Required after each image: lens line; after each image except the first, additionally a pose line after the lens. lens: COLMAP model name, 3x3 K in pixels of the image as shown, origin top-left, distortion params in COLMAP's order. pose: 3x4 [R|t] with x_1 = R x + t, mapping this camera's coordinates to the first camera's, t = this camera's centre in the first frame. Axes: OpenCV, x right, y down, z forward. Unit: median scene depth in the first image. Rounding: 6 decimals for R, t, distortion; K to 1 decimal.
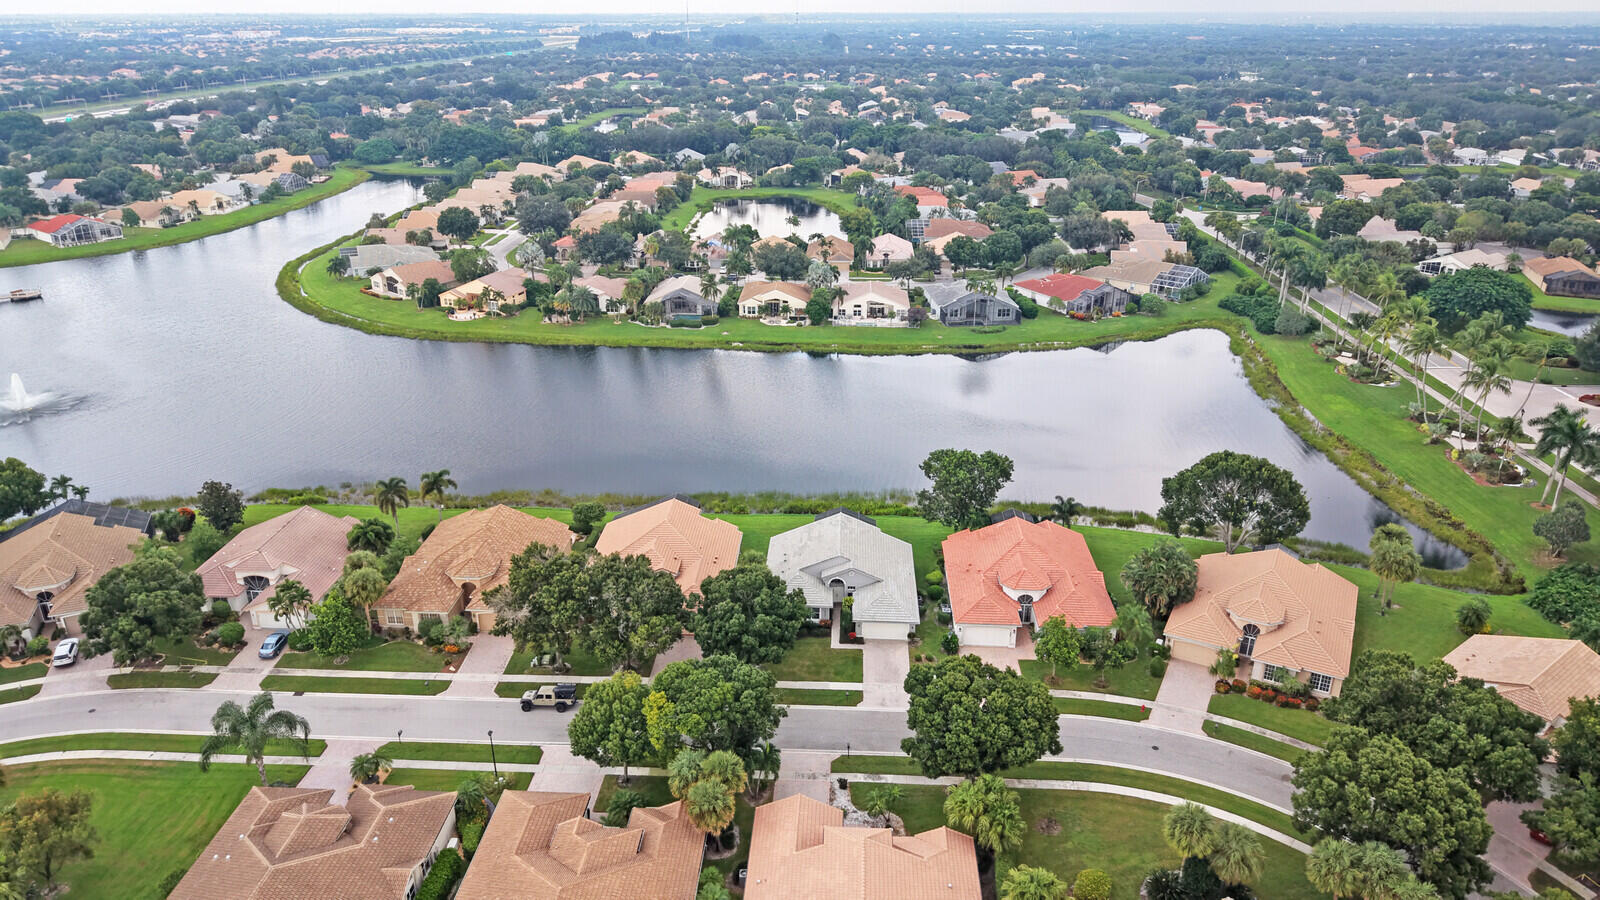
lens RADIAL K [[1110.6, 0, 800.0], [0, 1110.6, 450.0], [0, 0, 1]] dist [0.010726, -0.022025]
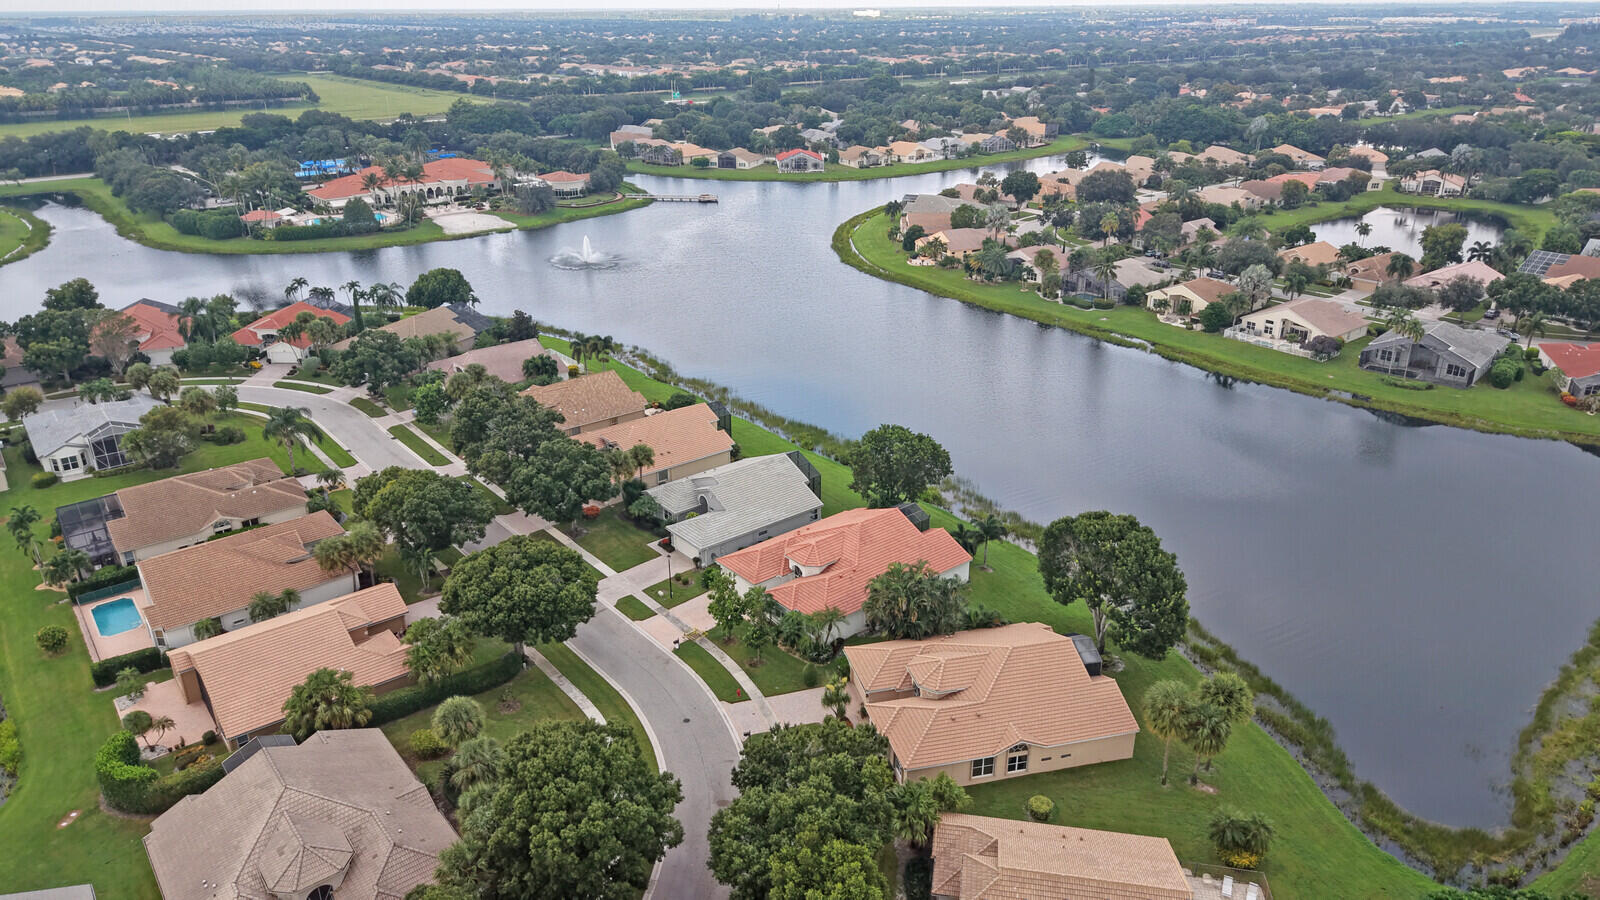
lens RADIAL K [[1110.6, 0, 800.0], [0, 1110.6, 450.0], [0, 0, 1]] dist [0.010726, -0.022025]
pose [[0.648383, 0.275257, -0.709812, 0.440647], [-0.271790, 0.954603, 0.121916, -0.042304], [0.711147, 0.113871, 0.693761, 0.169307]]
